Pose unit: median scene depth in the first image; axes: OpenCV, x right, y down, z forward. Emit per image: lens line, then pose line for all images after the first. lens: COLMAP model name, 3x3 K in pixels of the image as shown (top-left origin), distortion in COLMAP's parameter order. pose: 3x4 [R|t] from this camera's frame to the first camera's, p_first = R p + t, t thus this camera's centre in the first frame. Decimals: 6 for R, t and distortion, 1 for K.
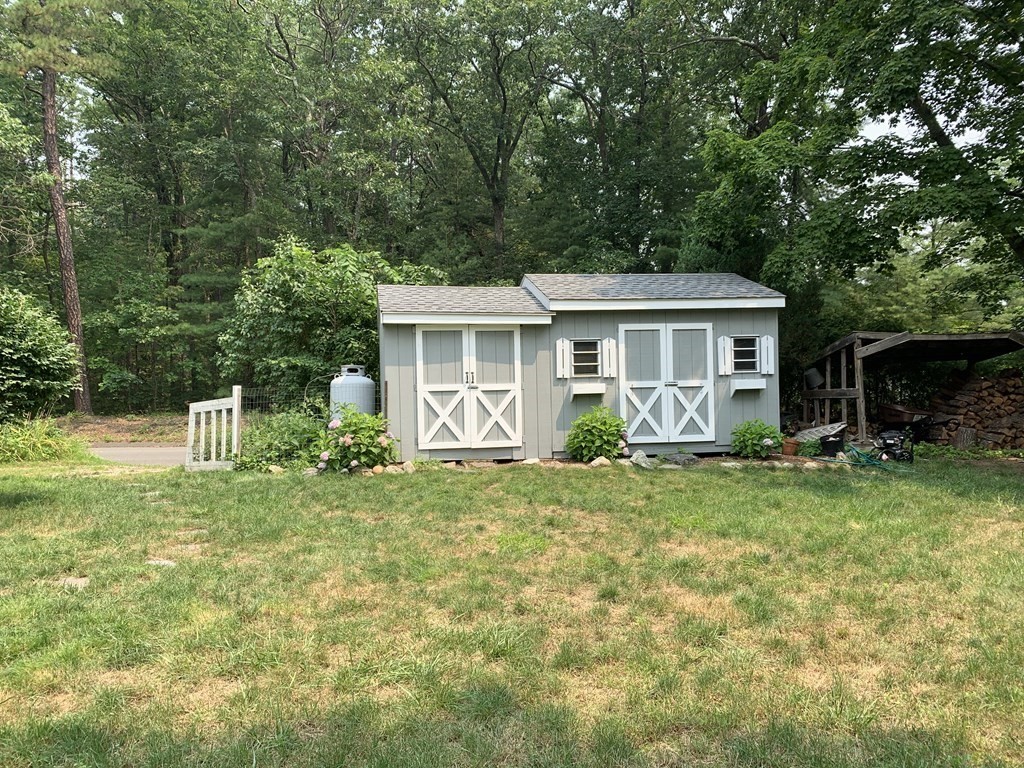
lens RADIAL K [[789.1, 0, 504.8], [0, 789.1, 384.0], [0, 0, 1]] dist [0.015330, -0.011647]
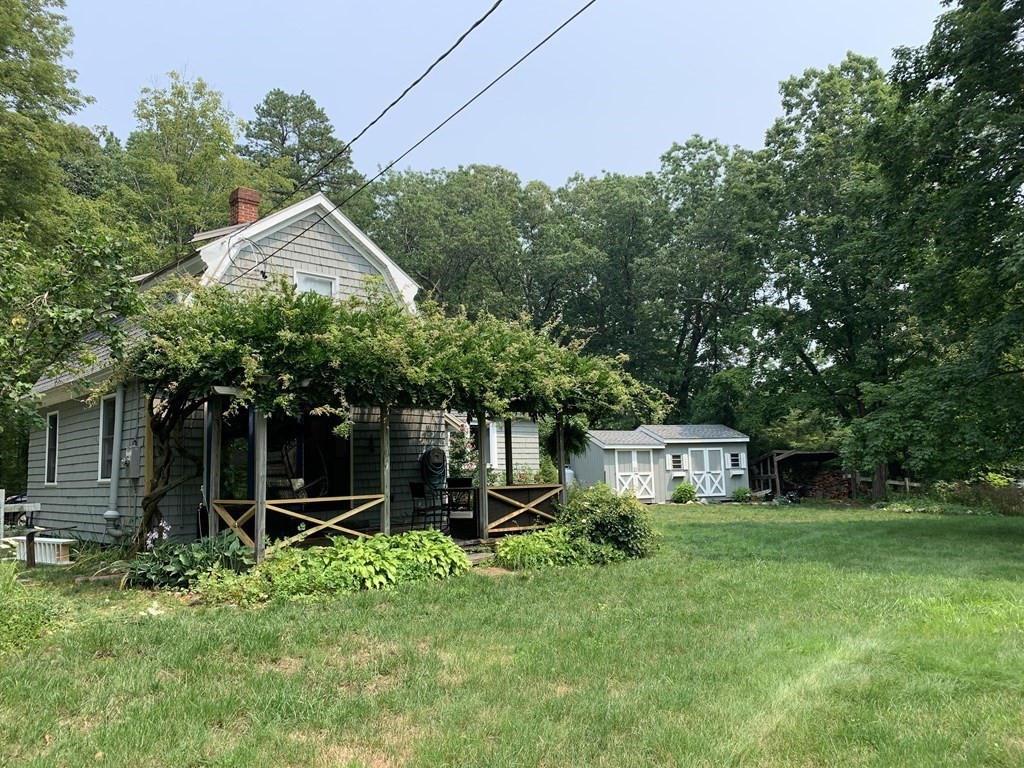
lens RADIAL K [[789.1, 0, 517.2], [0, 789.1, 381.5], [0, 0, 1]] dist [0.015330, -0.011647]
pose [[0.985778, 0.017754, 0.167110, -0.805626], [0.002237, 0.992929, -0.118686, 0.009692], [-0.168036, 0.117372, 0.978769, -1.366041]]
